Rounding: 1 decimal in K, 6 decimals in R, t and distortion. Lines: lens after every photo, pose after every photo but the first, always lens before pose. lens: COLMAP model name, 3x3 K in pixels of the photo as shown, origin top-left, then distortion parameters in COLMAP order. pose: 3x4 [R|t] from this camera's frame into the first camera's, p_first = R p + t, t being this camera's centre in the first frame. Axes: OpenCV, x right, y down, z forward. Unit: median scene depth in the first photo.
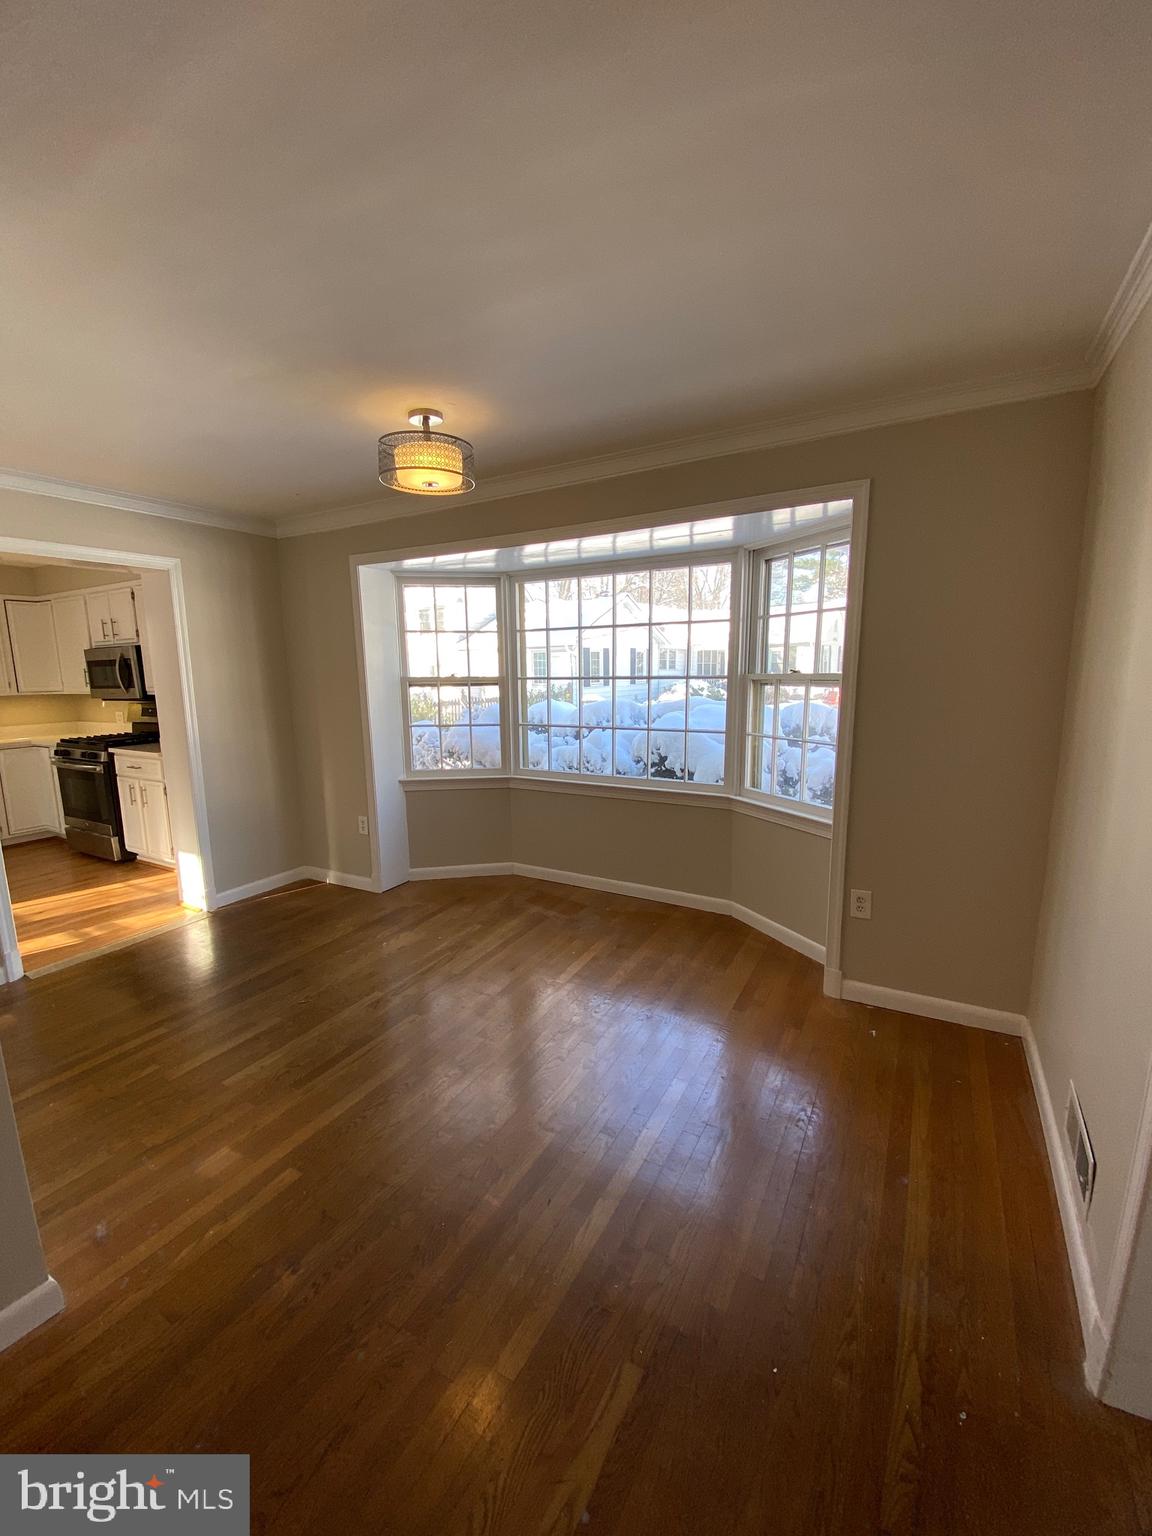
lens RADIAL K [[624.0, 0, 569.6], [0, 624.0, 762.9], [0, 0, 1]] dist [0.025578, -0.022822]
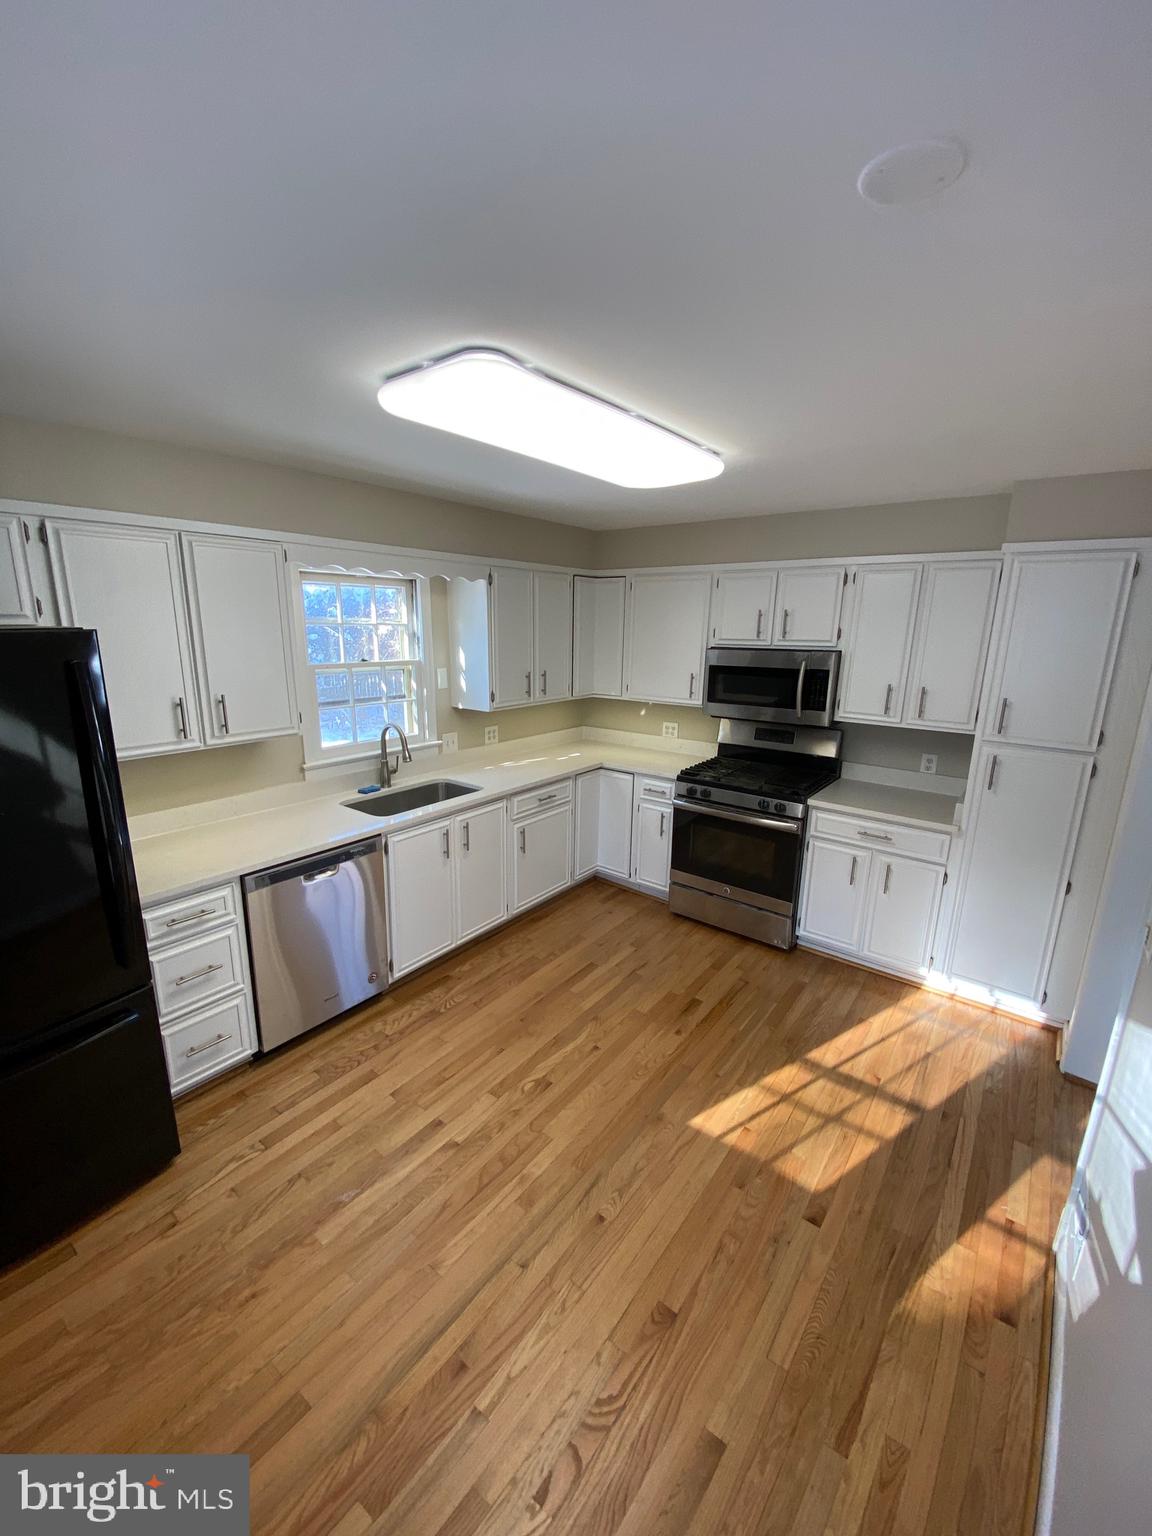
lens RADIAL K [[624.0, 0, 569.6], [0, 624.0, 762.9], [0, 0, 1]] dist [0.025578, -0.022822]
pose [[0.990181, 0.067895, -0.122194, -0.876929], [-0.059213, 0.995548, 0.073335, -0.095310], [0.126629, -0.065379, 0.989793, 0.260064]]
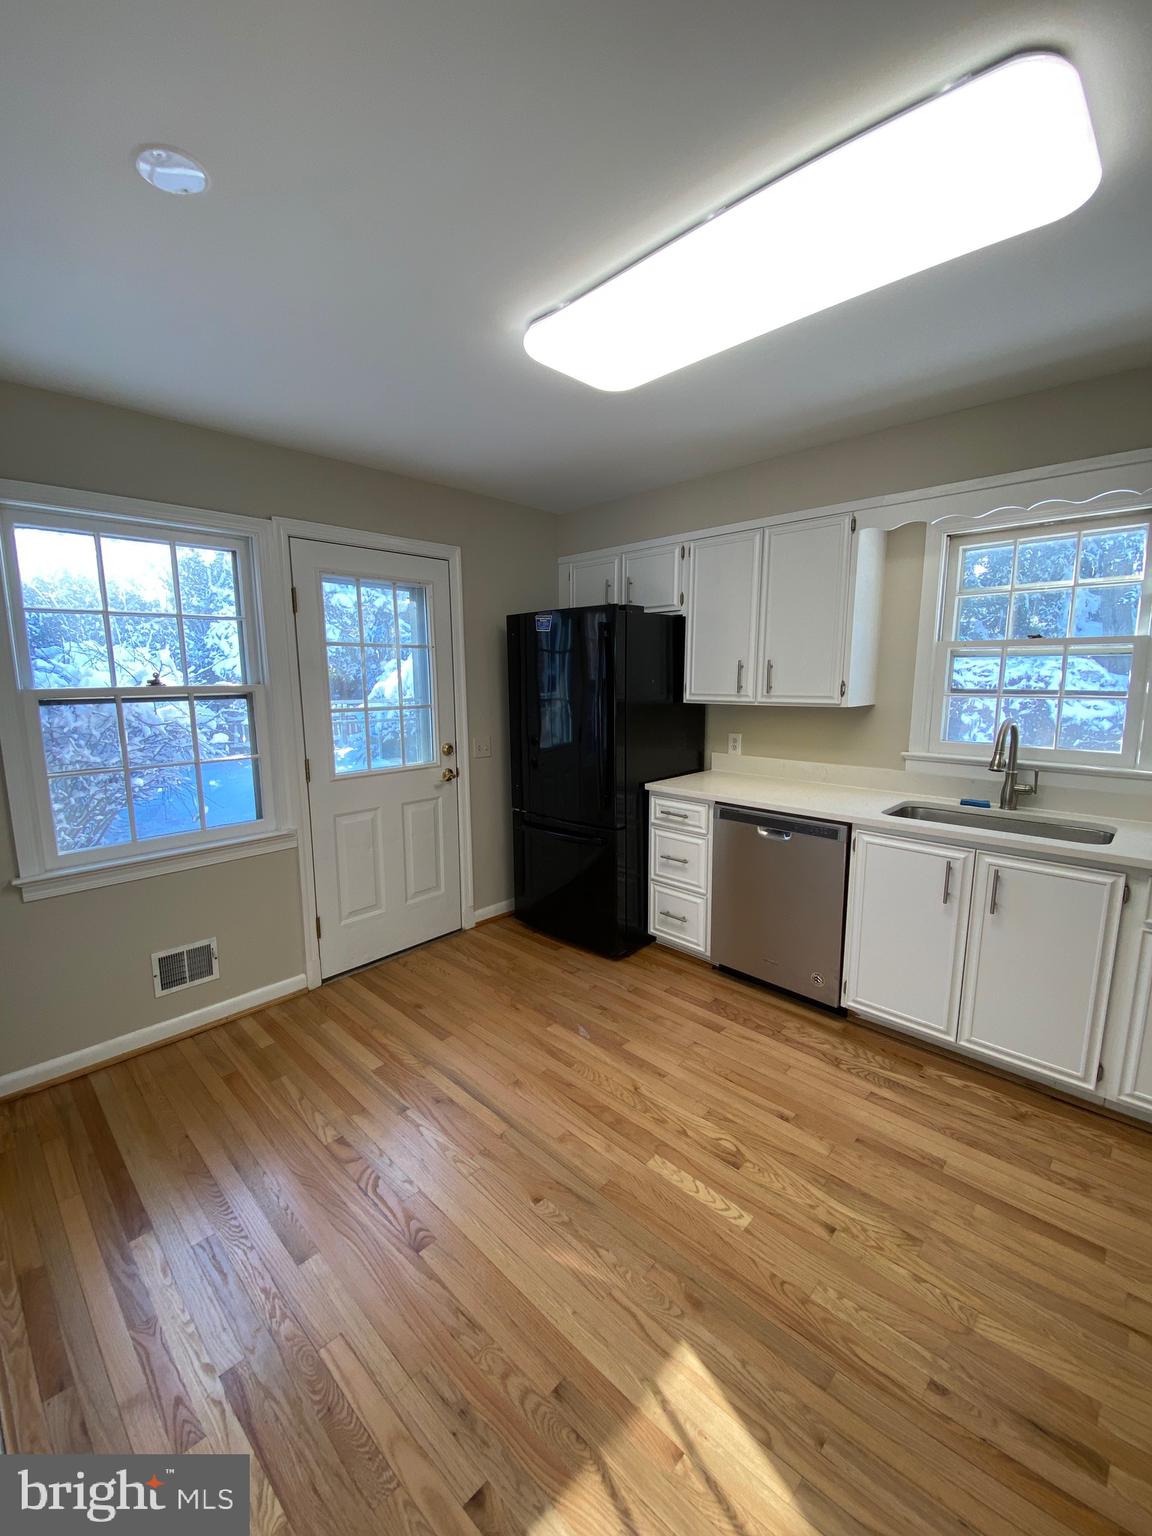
lens RADIAL K [[624.0, 0, 569.6], [0, 624.0, 762.9], [0, 0, 1]] dist [0.025578, -0.022822]
pose [[-0.243547, 0.165936, -0.955589, -0.592313], [-0.141642, 0.968607, 0.204296, -0.095645], [0.959491, 0.185108, -0.212398, 0.683465]]
